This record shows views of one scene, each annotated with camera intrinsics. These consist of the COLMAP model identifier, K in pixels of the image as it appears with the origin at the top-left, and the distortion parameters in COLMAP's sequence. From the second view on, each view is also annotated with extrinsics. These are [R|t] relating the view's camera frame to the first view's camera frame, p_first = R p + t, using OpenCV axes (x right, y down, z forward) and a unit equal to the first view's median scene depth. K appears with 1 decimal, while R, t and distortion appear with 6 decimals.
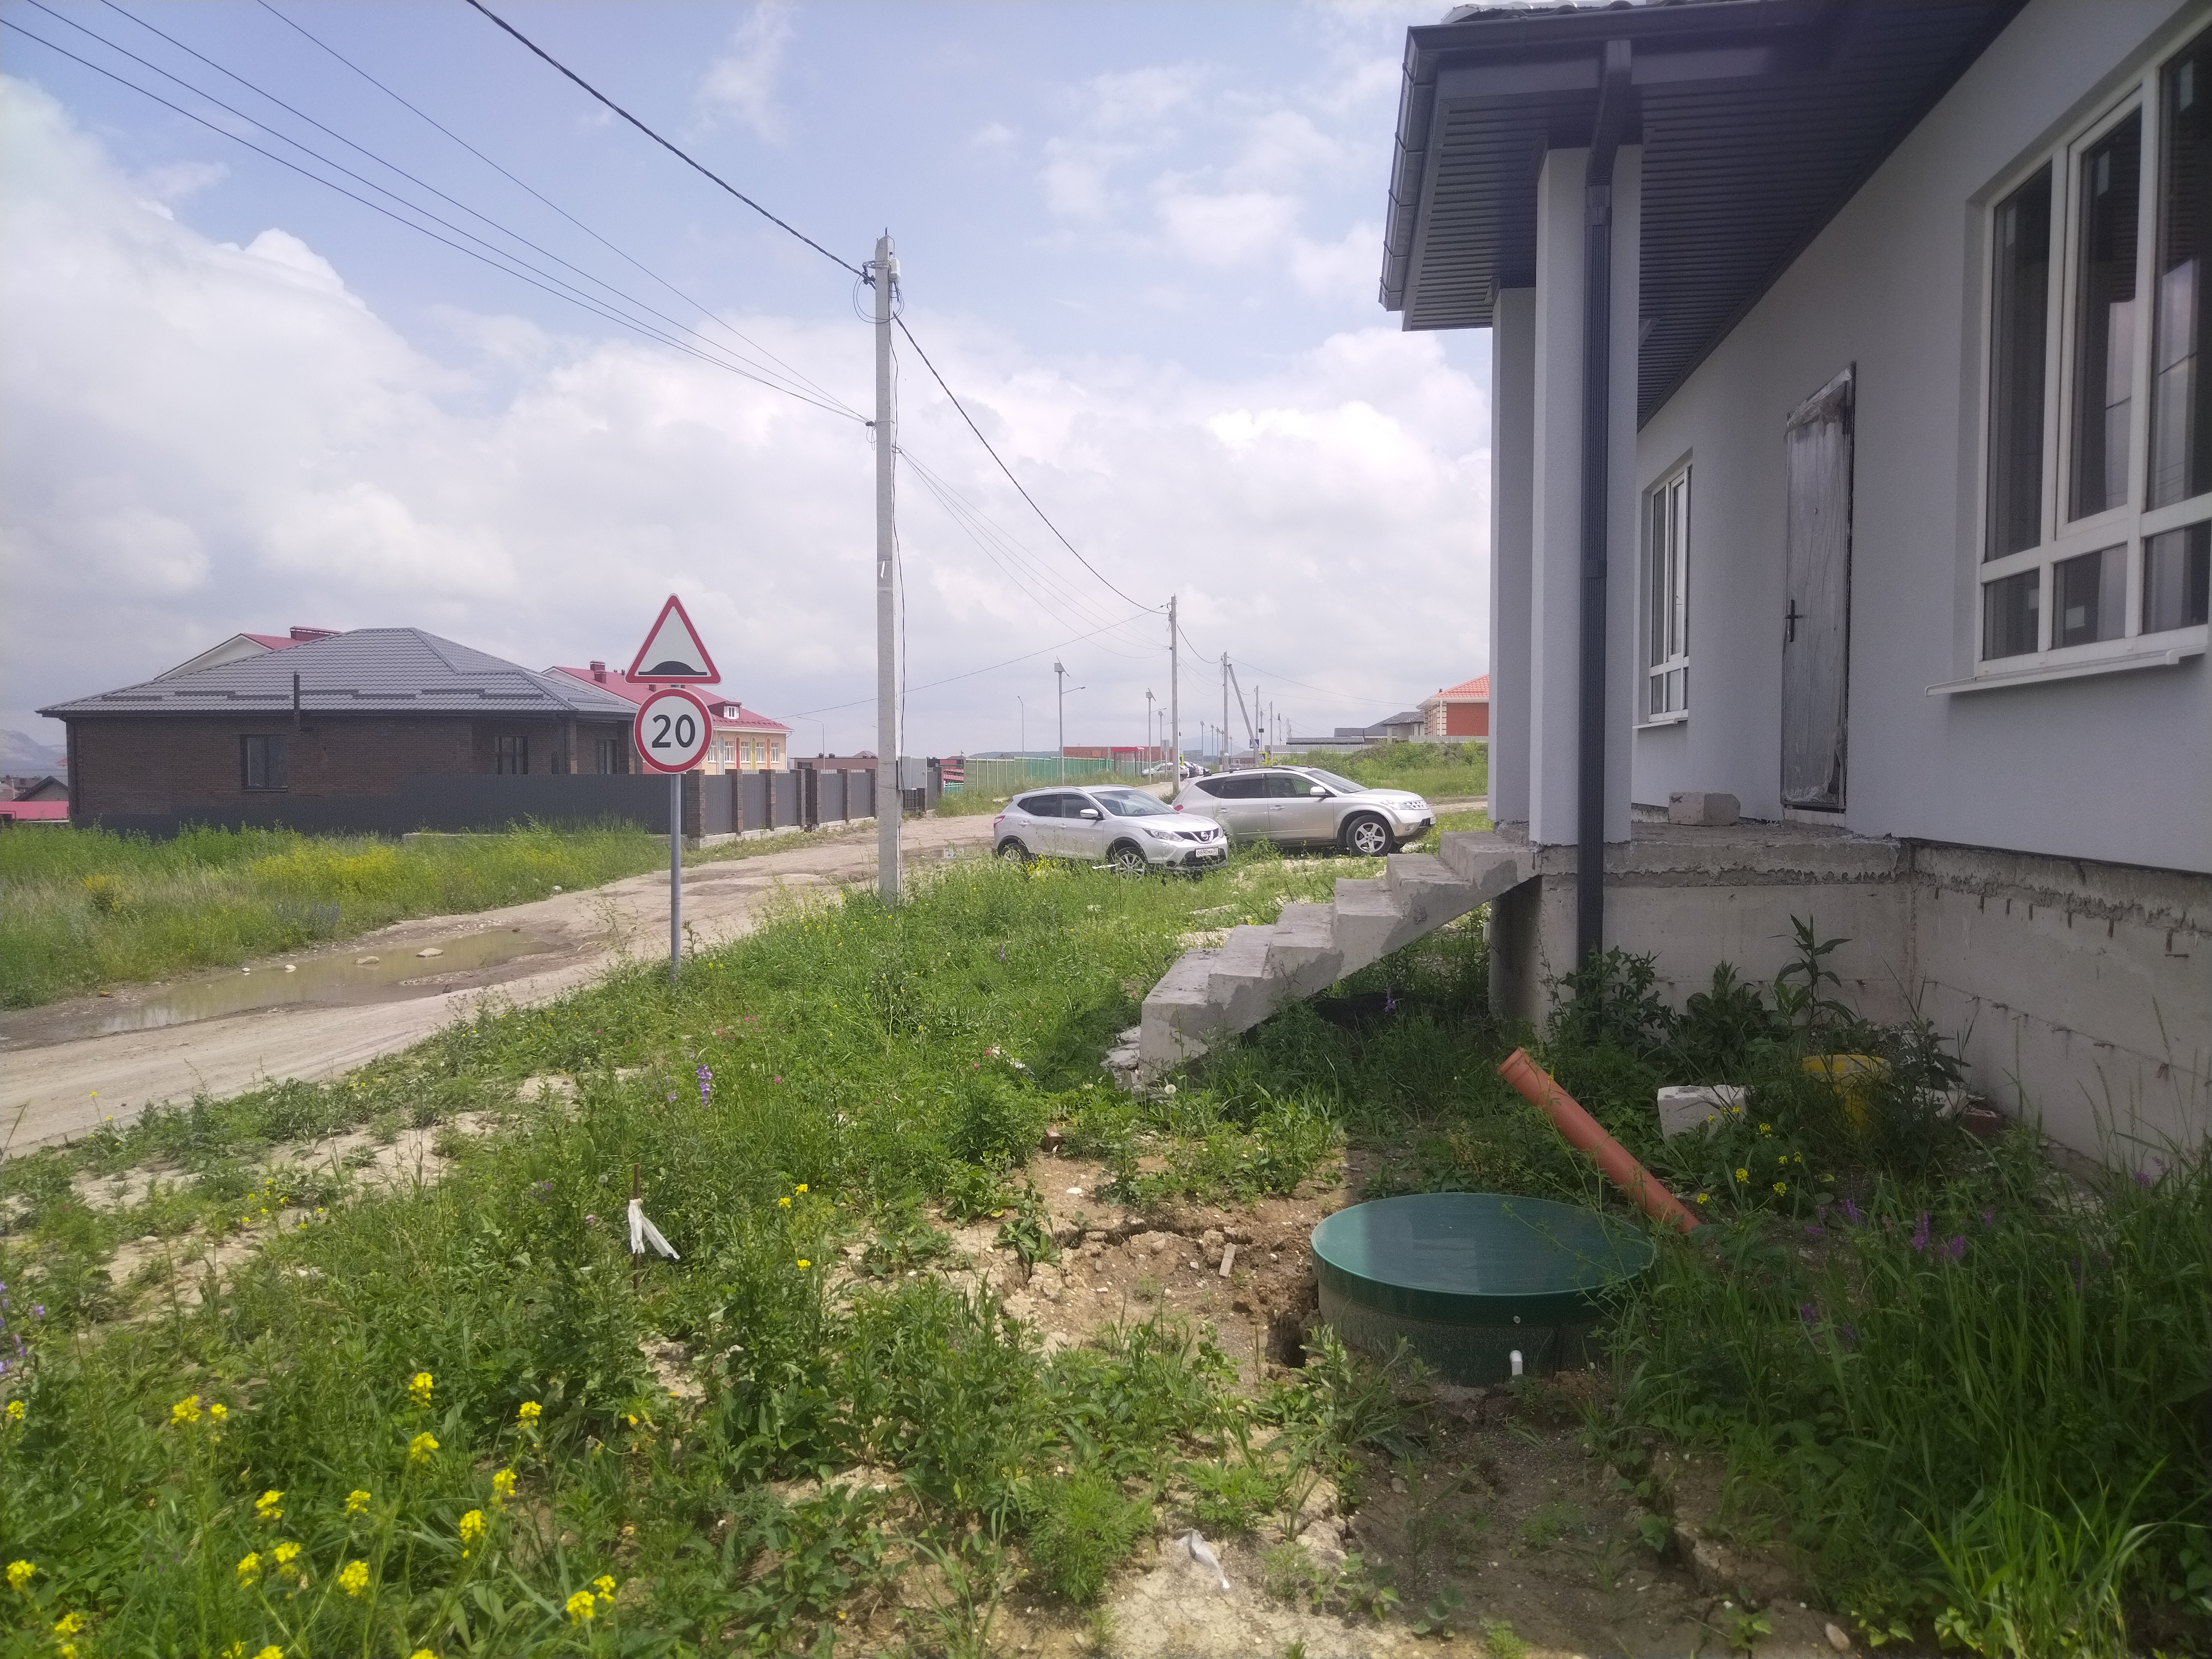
lens RADIAL K [[1506.5, 0, 1107.8], [0, 1506.5, 828.6], [0, 0, 1]] dist [0.001462, 0.004670]
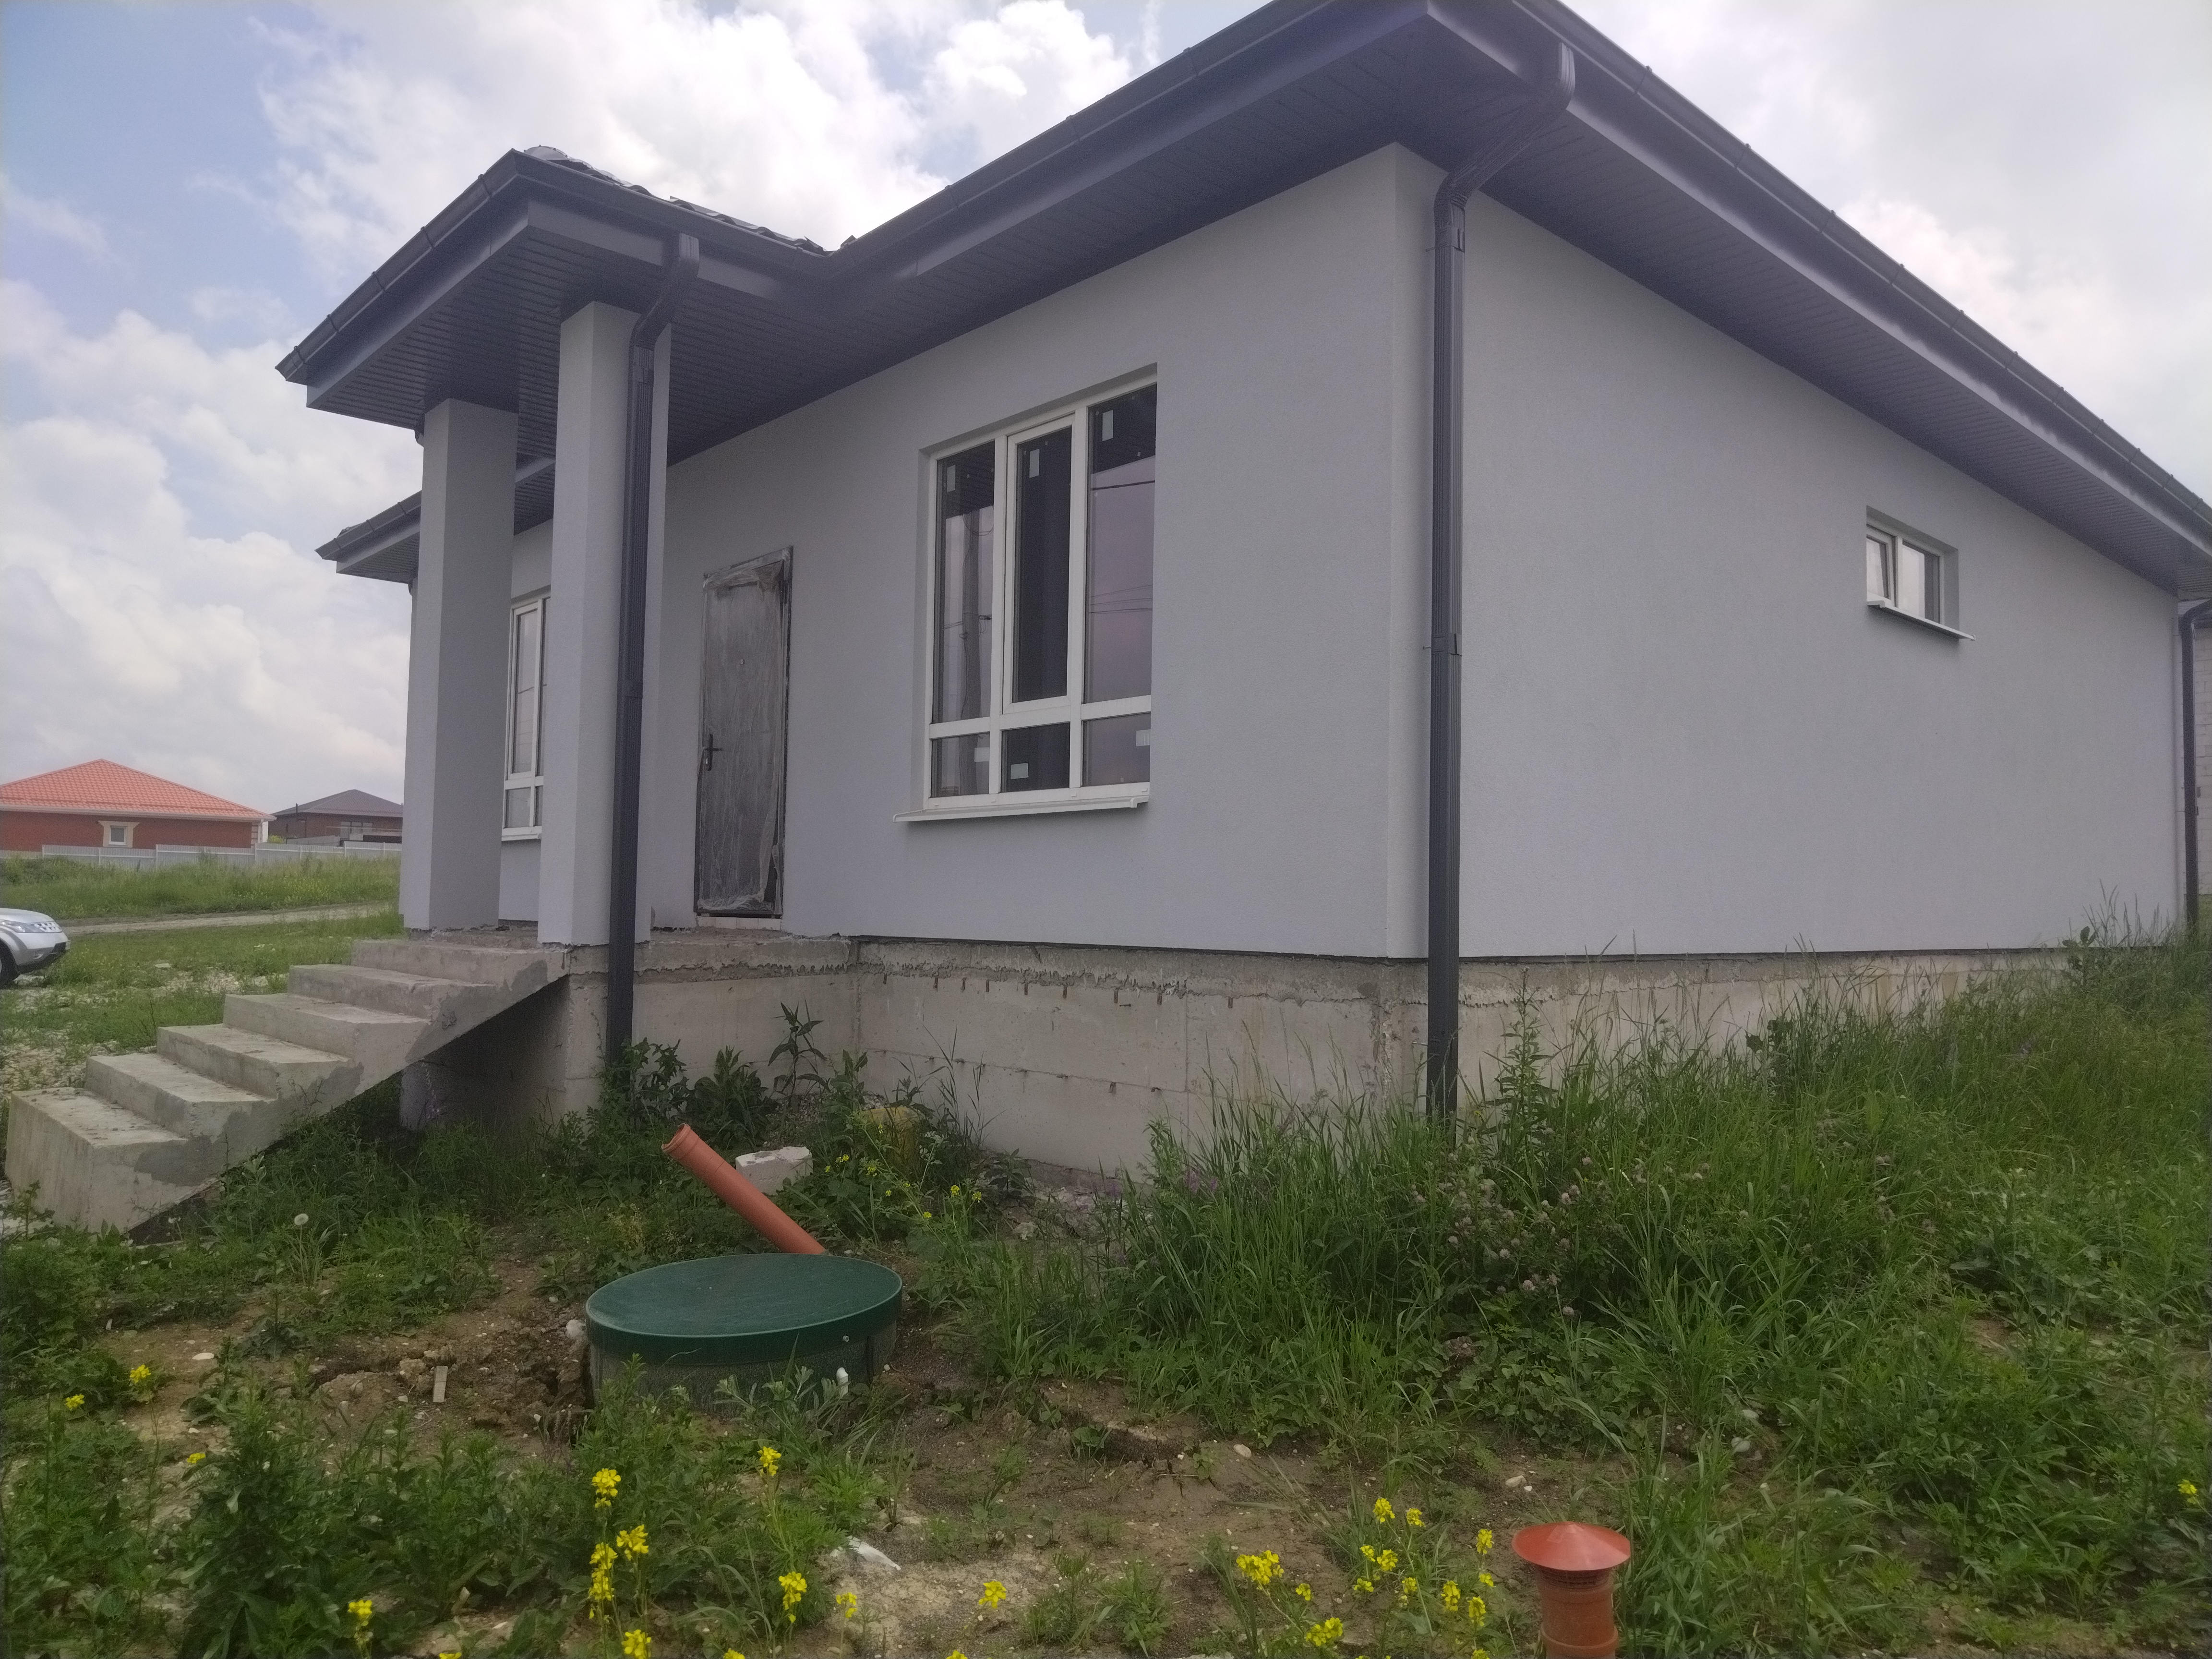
lens RADIAL K [[1506.5, 0, 1107.8], [0, 1506.5, 828.6], [0, 0, 1]] dist [0.001462, 0.004670]
pose [[0.628801, 0.051836, 0.775836, -0.123780], [0.015312, 0.996756, -0.079007, 0.007869], [-0.777415, 0.061560, 0.625968, 0.024978]]
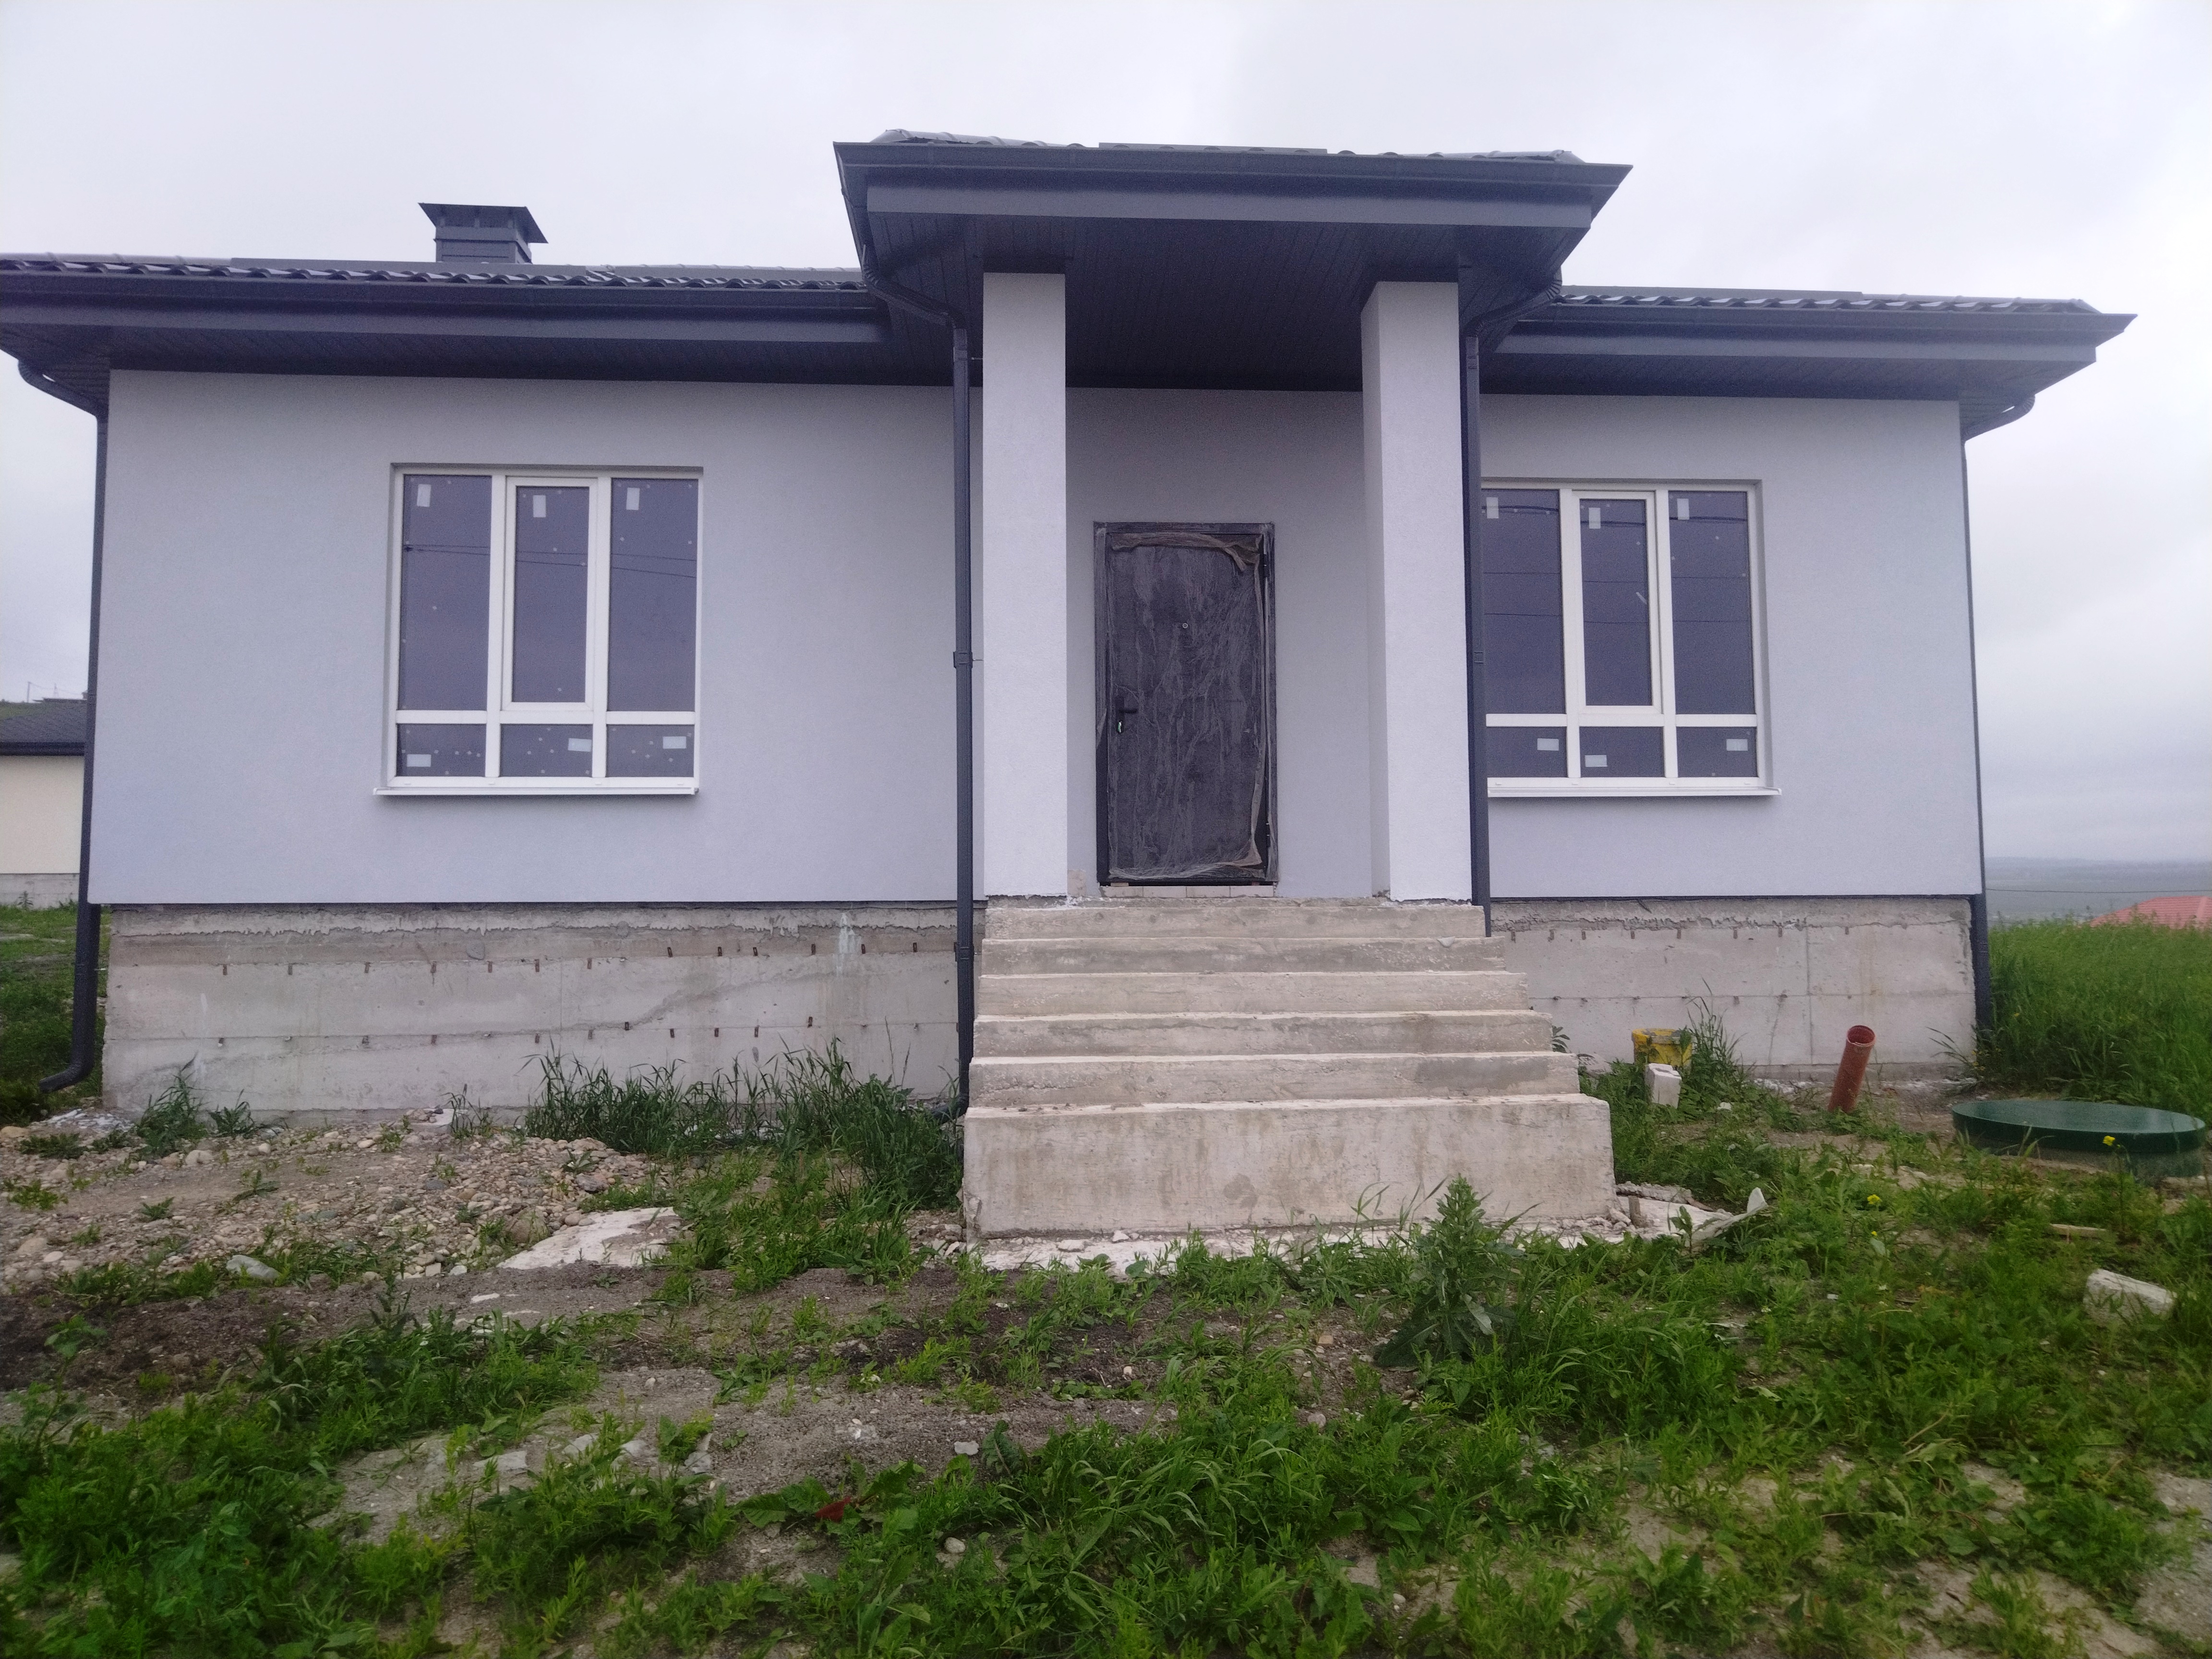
lens RADIAL K [[1506.5, 0, 1107.8], [0, 1506.5, 828.6], [0, 0, 1]] dist [0.001462, 0.004670]
pose [[-0.212112, 0.087707, 0.973301, -0.298901], [0.048945, 0.995668, -0.079056, 0.015149], [-0.976019, 0.030870, -0.215486, 0.630606]]
